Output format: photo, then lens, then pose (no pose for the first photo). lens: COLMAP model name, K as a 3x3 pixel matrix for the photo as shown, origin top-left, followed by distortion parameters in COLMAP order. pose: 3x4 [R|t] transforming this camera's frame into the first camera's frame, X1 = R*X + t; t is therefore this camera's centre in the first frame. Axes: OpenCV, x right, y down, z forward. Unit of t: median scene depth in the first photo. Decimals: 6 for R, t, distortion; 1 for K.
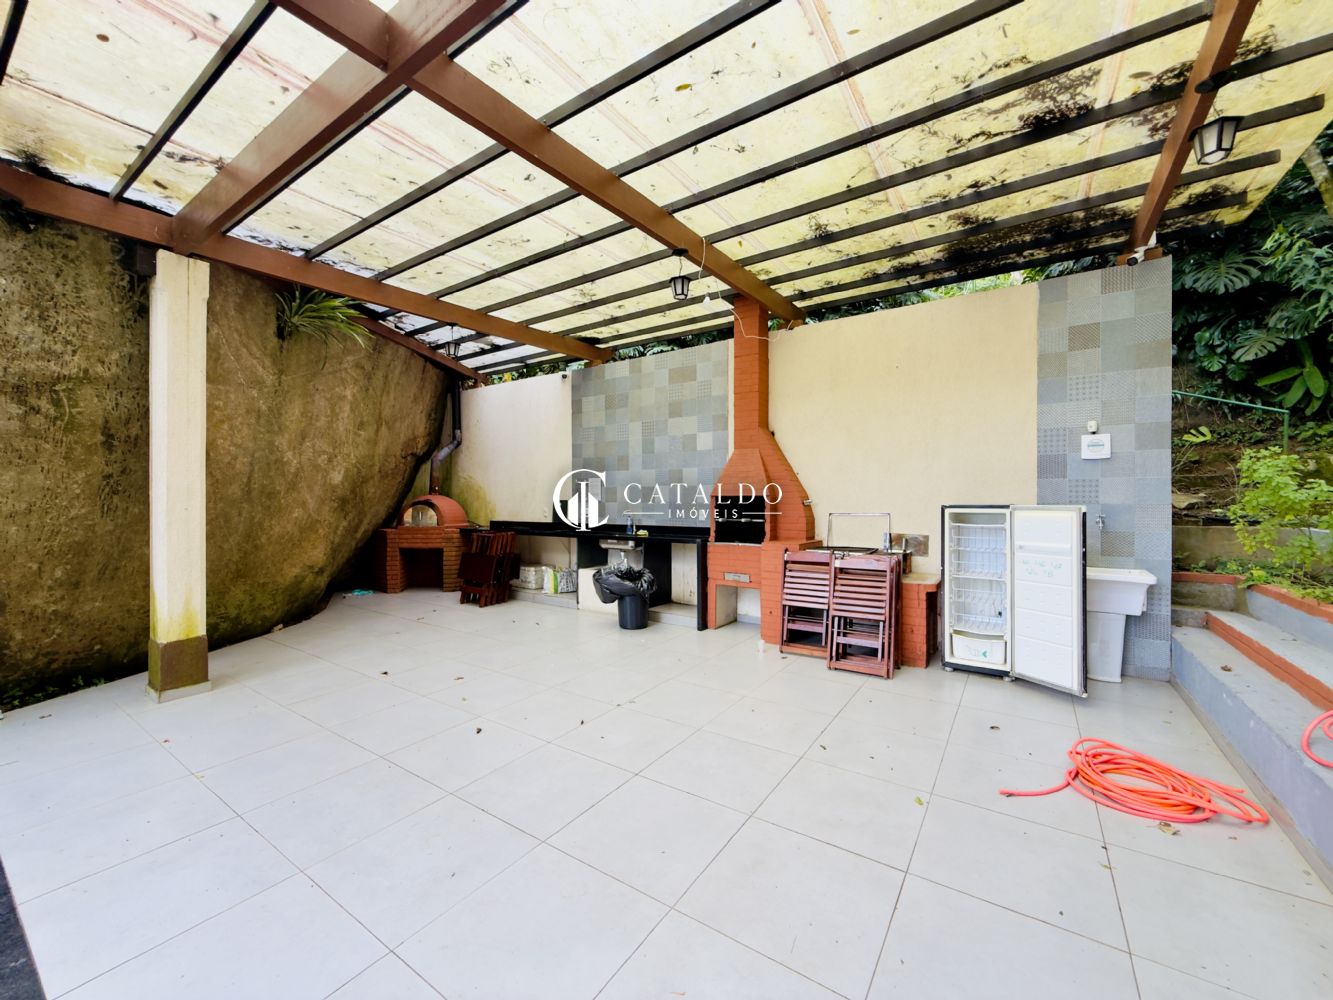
lens RADIAL K [[531.2, 0, 664.1], [0, 531.2, 500.1], [0, 0, 1]] dist [-0.000215, 0.000386]
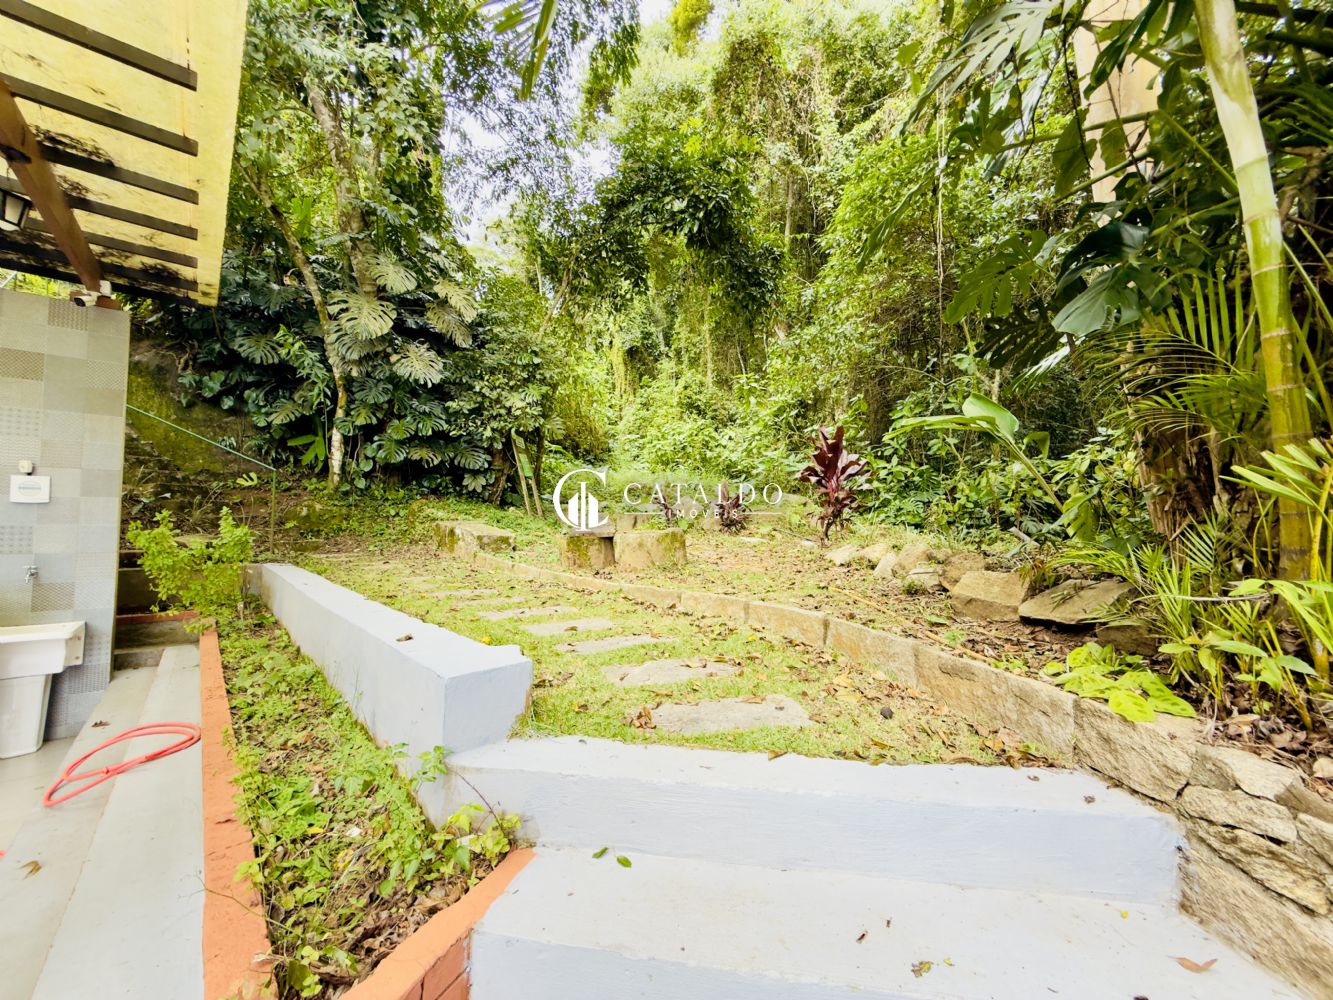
lens RADIAL K [[531.2, 0, 664.1], [0, 531.2, 500.1], [0, 0, 1]] dist [-0.000215, 0.000386]
pose [[0.259499, 0.048138, 0.964543, 0.162157], [-0.003827, 0.998800, -0.048818, -0.030781], [-0.965736, 0.008977, 0.259372, -0.186919]]
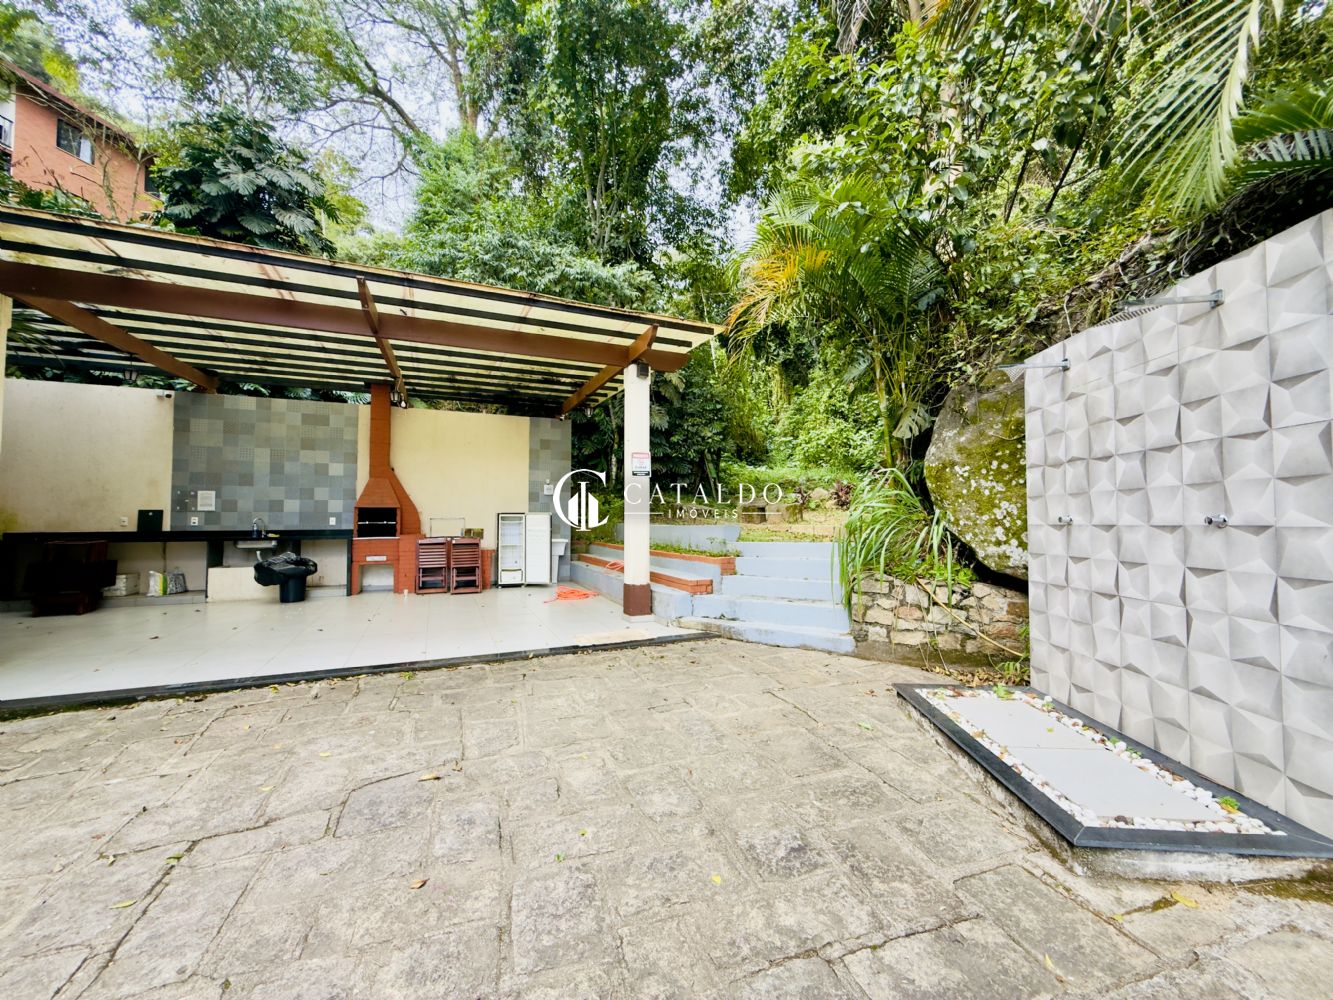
lens RADIAL K [[531.2, 0, 664.1], [0, 531.2, 500.1], [0, 0, 1]] dist [-0.000215, 0.000386]
pose [[0.535997, 0.031239, 0.843642, -0.697063], [0.002371, 0.999255, -0.038508, 0.030722], [-0.844217, 0.022640, 0.535524, -0.548694]]
